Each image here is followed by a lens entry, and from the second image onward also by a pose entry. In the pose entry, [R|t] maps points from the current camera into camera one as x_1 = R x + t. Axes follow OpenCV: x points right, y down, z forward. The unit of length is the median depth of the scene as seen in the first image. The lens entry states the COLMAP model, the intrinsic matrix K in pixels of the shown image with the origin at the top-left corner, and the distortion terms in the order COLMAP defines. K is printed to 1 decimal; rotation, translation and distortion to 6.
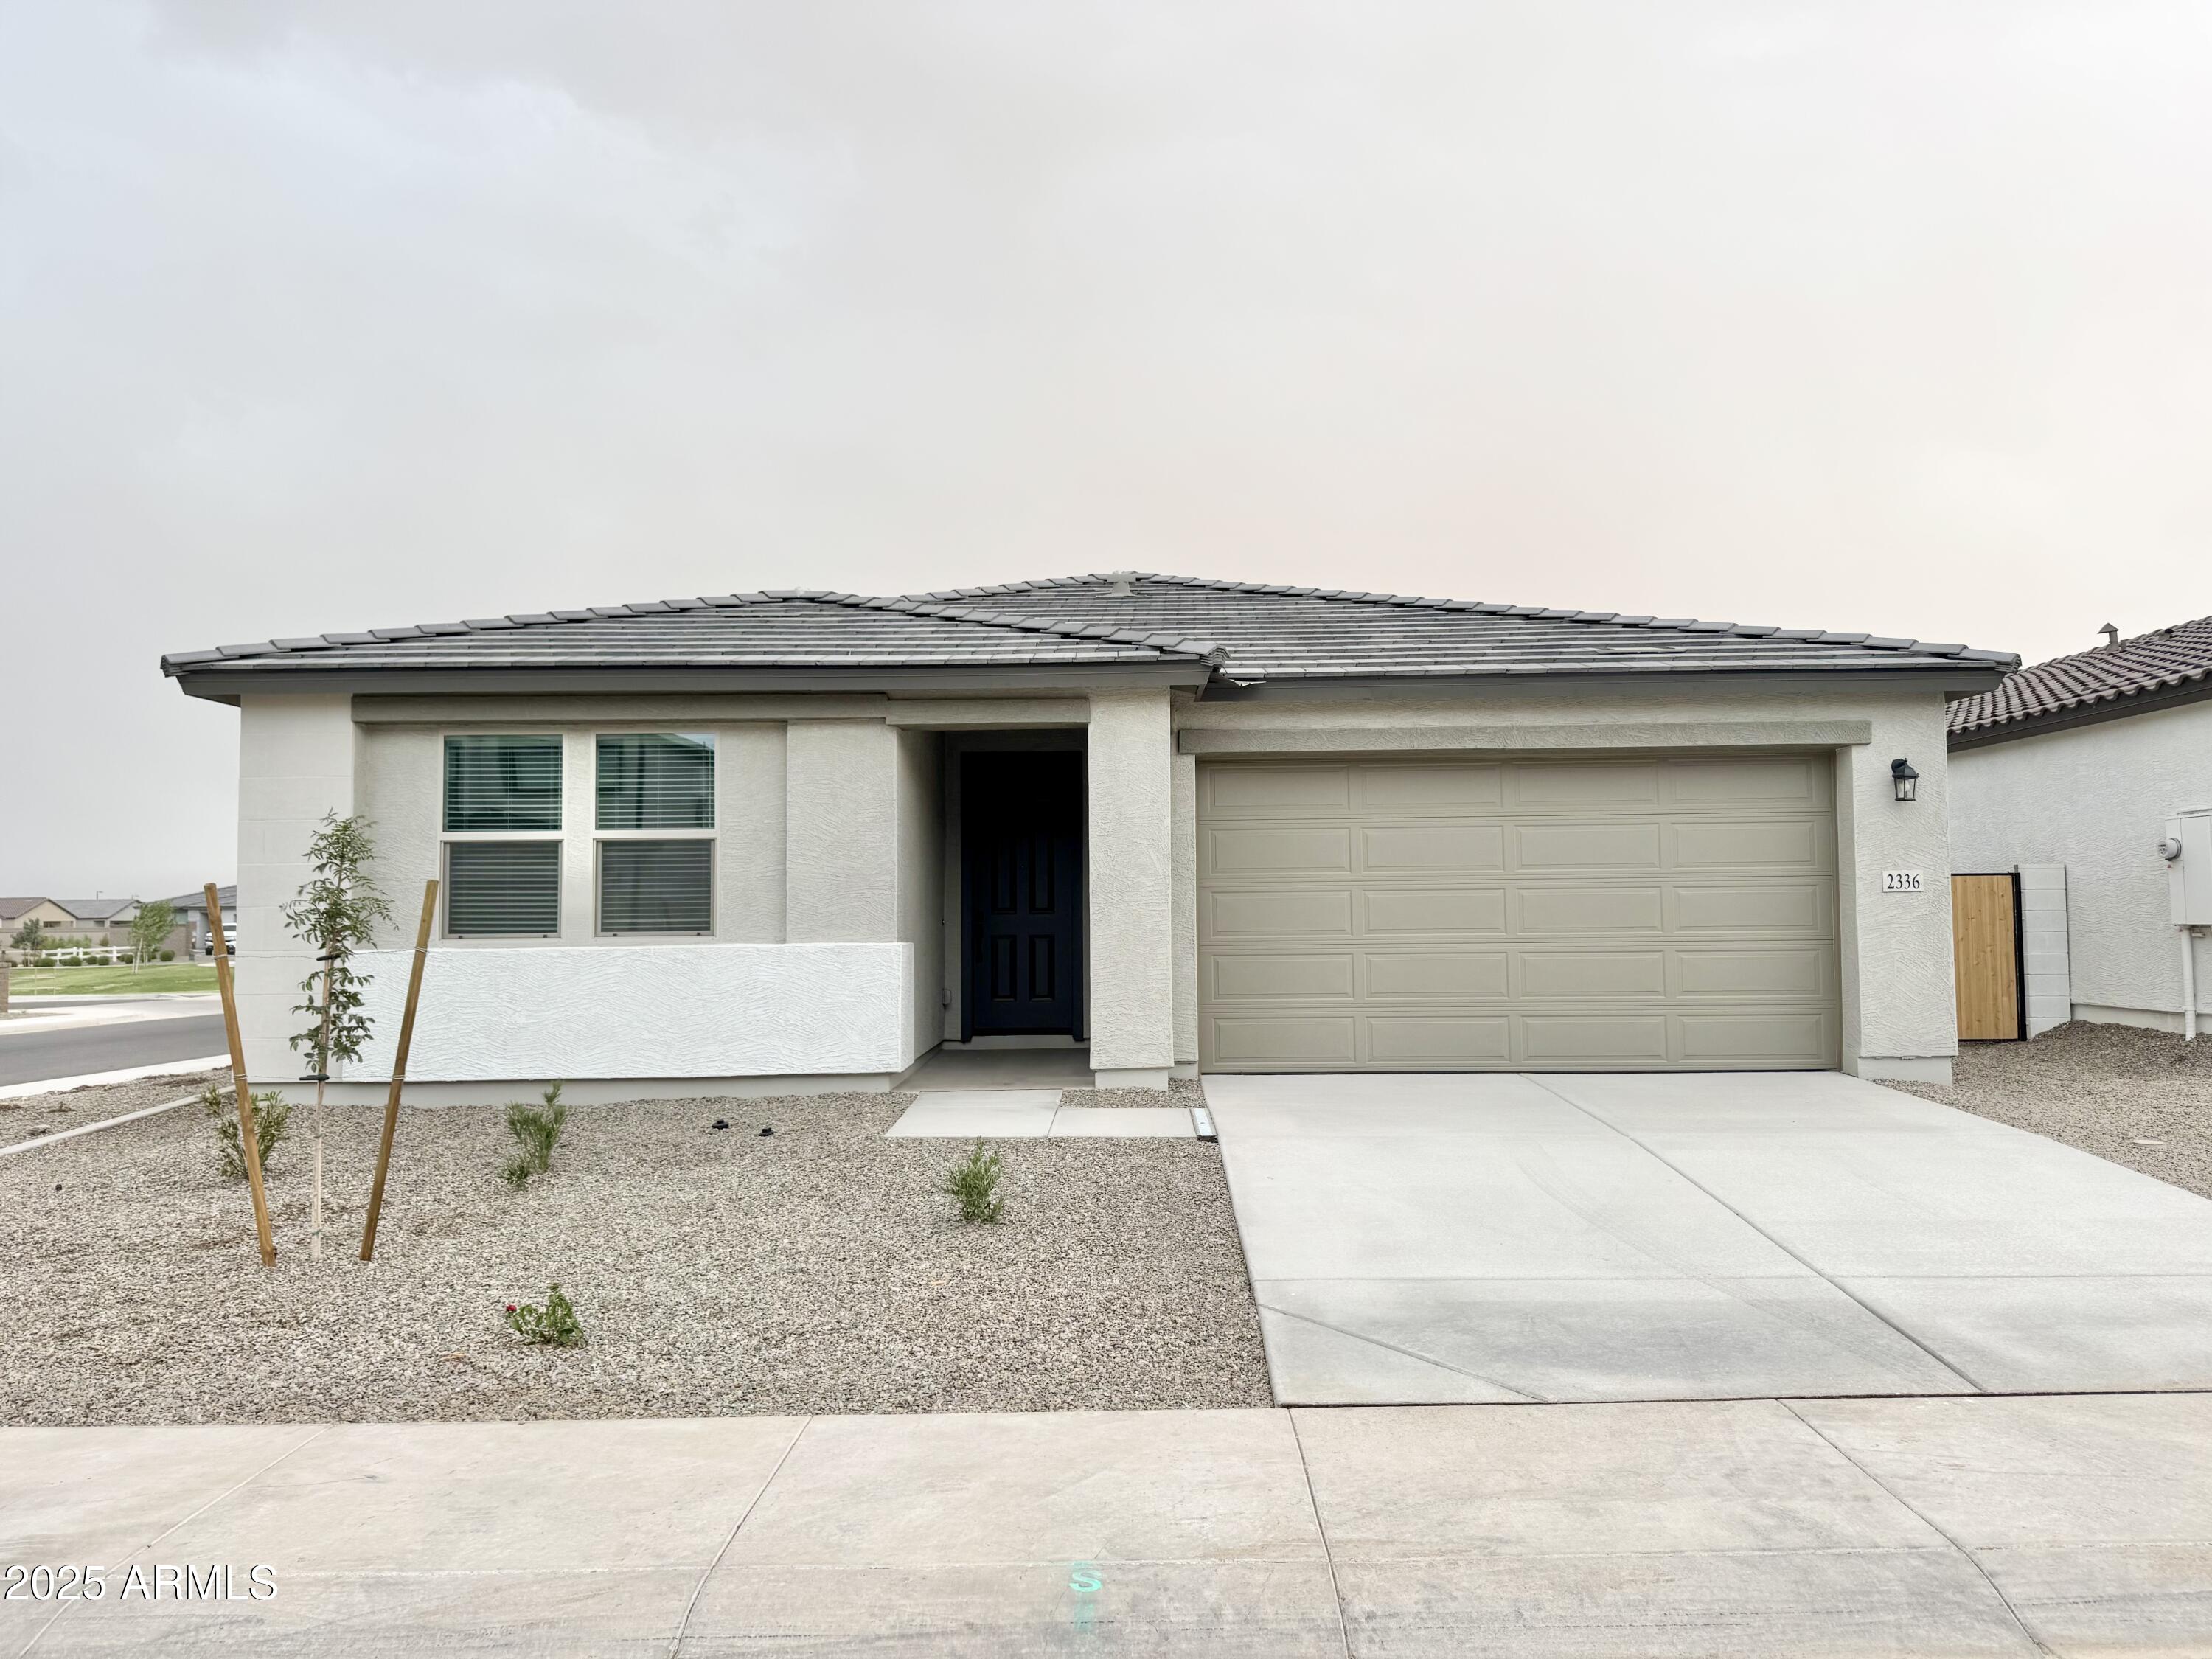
lens RADIAL K [[1535.3, 0, 1119.5], [0, 1535.3, 839.1], [0, 0, 1]] dist [-0.004476, -0.009420]
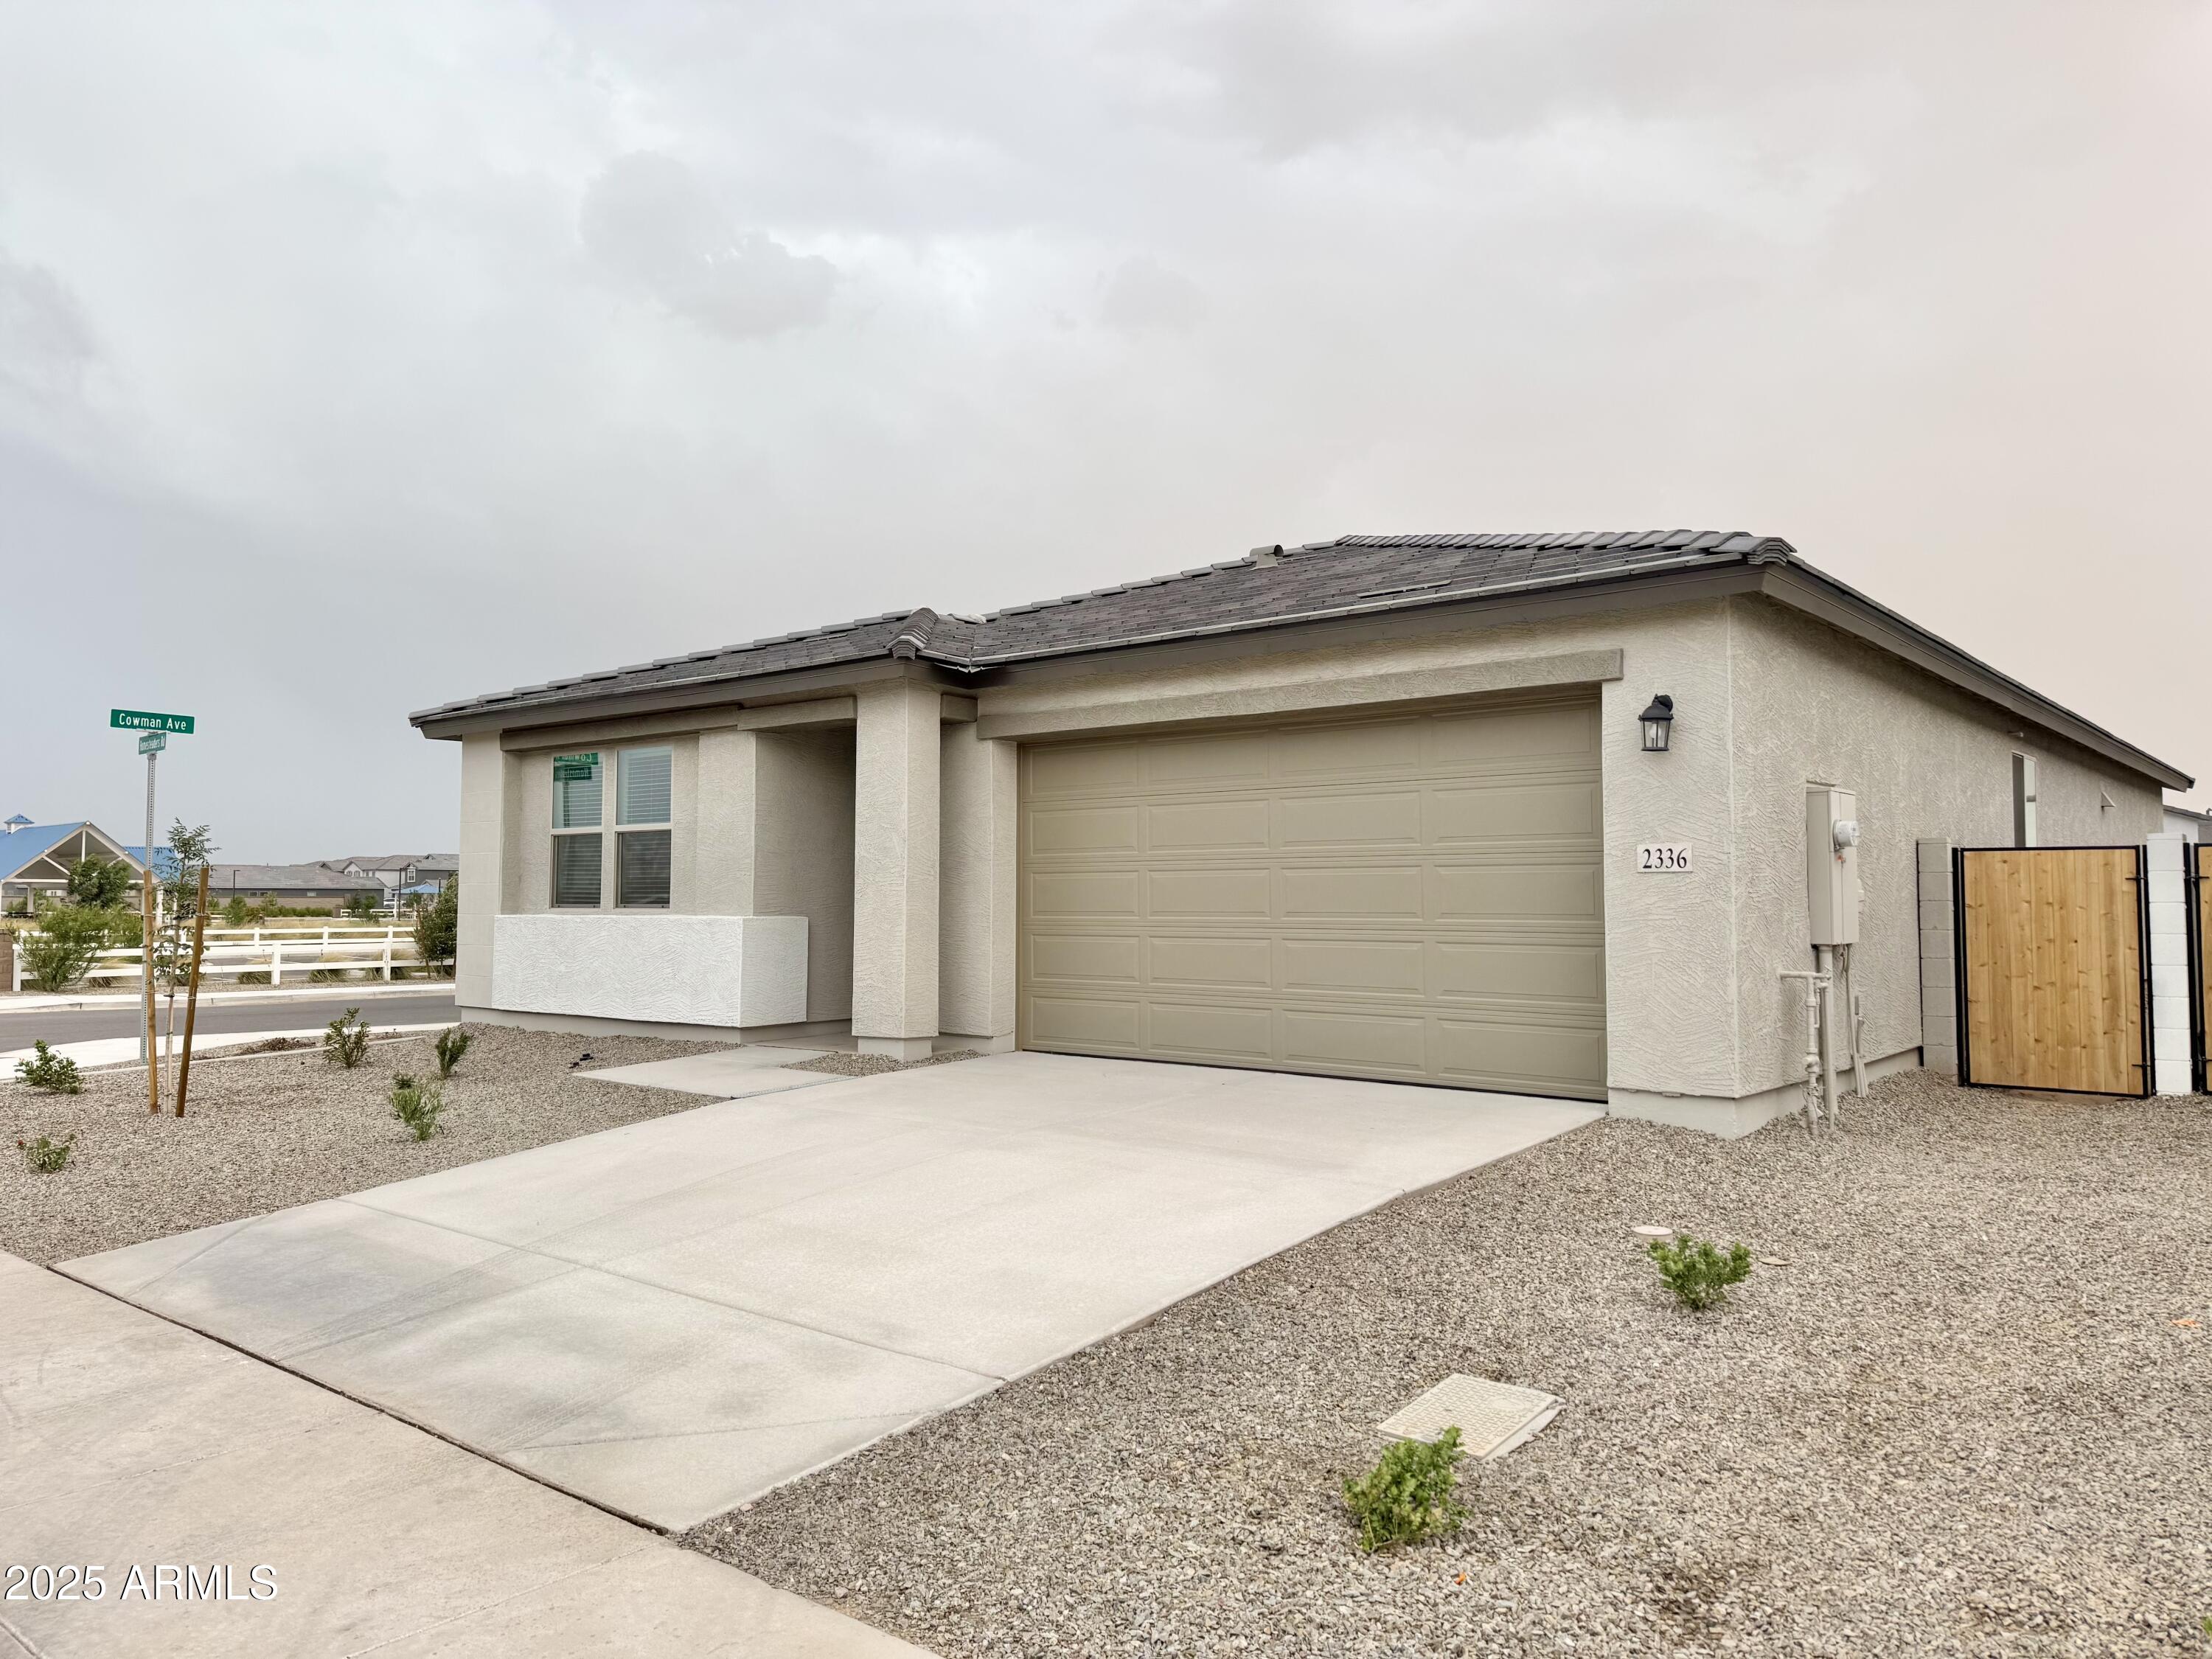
lens RADIAL K [[1535.3, 0, 1114.3], [0, 1535.3, 815.4], [0, 0, 1]] dist [-0.004476, -0.009420]
pose [[0.784238, -0.023419, -0.620018, 0.775645], [0.026549, 0.999639, -0.004177, 0.002521], [0.619892, -0.013185, 0.784576, 0.246945]]
